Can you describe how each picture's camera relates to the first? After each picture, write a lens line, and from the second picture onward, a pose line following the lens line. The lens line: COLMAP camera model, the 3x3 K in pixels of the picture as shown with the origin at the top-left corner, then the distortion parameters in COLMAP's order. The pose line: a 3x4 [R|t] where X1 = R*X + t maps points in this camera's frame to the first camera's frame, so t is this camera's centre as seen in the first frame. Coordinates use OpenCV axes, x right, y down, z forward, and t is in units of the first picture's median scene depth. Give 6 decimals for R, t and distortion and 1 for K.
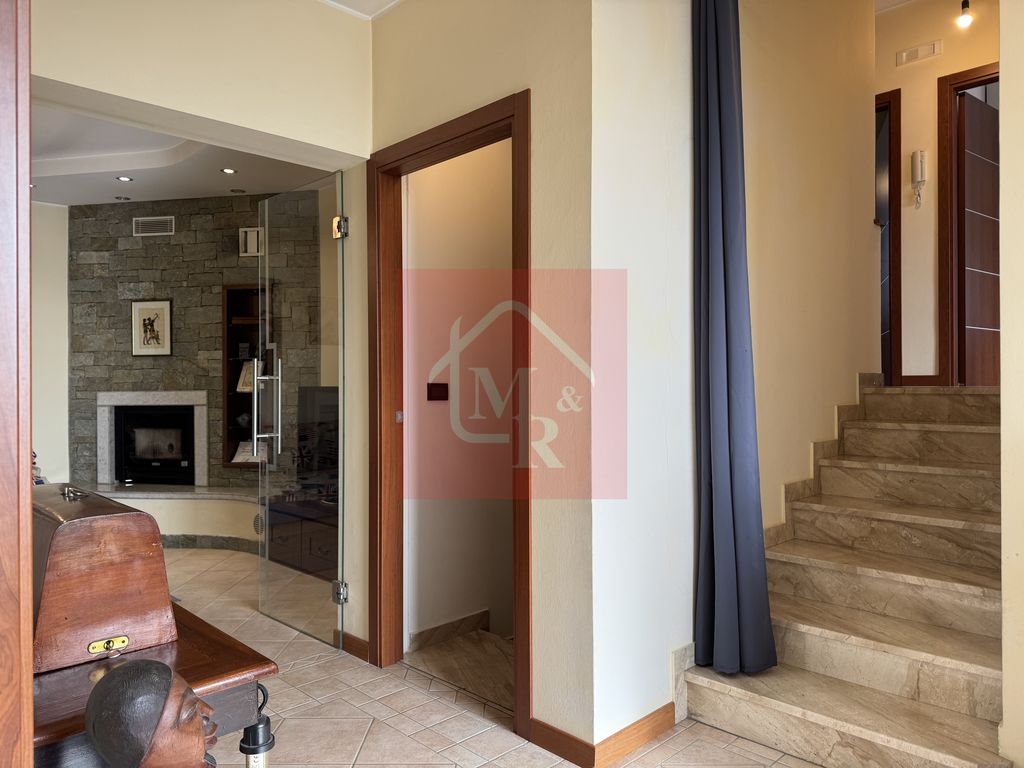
lens RADIAL K [[719.4, 0, 517.1], [0, 719.4, 389.6], [0, 0, 1]] dist [0.048346, -0.065316]
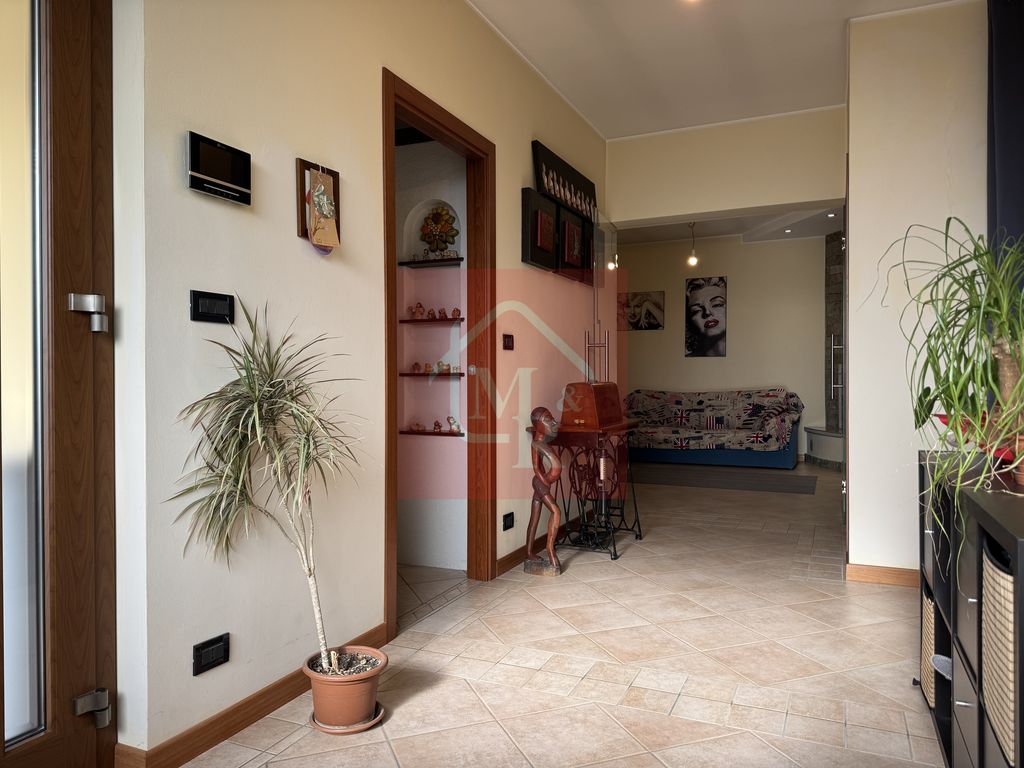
lens RADIAL K [[719.4, 0, 508.6], [0, 719.4, 387.4], [0, 0, 1]] dist [0.048346, -0.065316]
pose [[0.367022, 0.014922, -0.930092, 0.524135], [0.006379, 0.999807, 0.018557, 0.018929], [0.930190, -0.012744, 0.366856, -0.128851]]
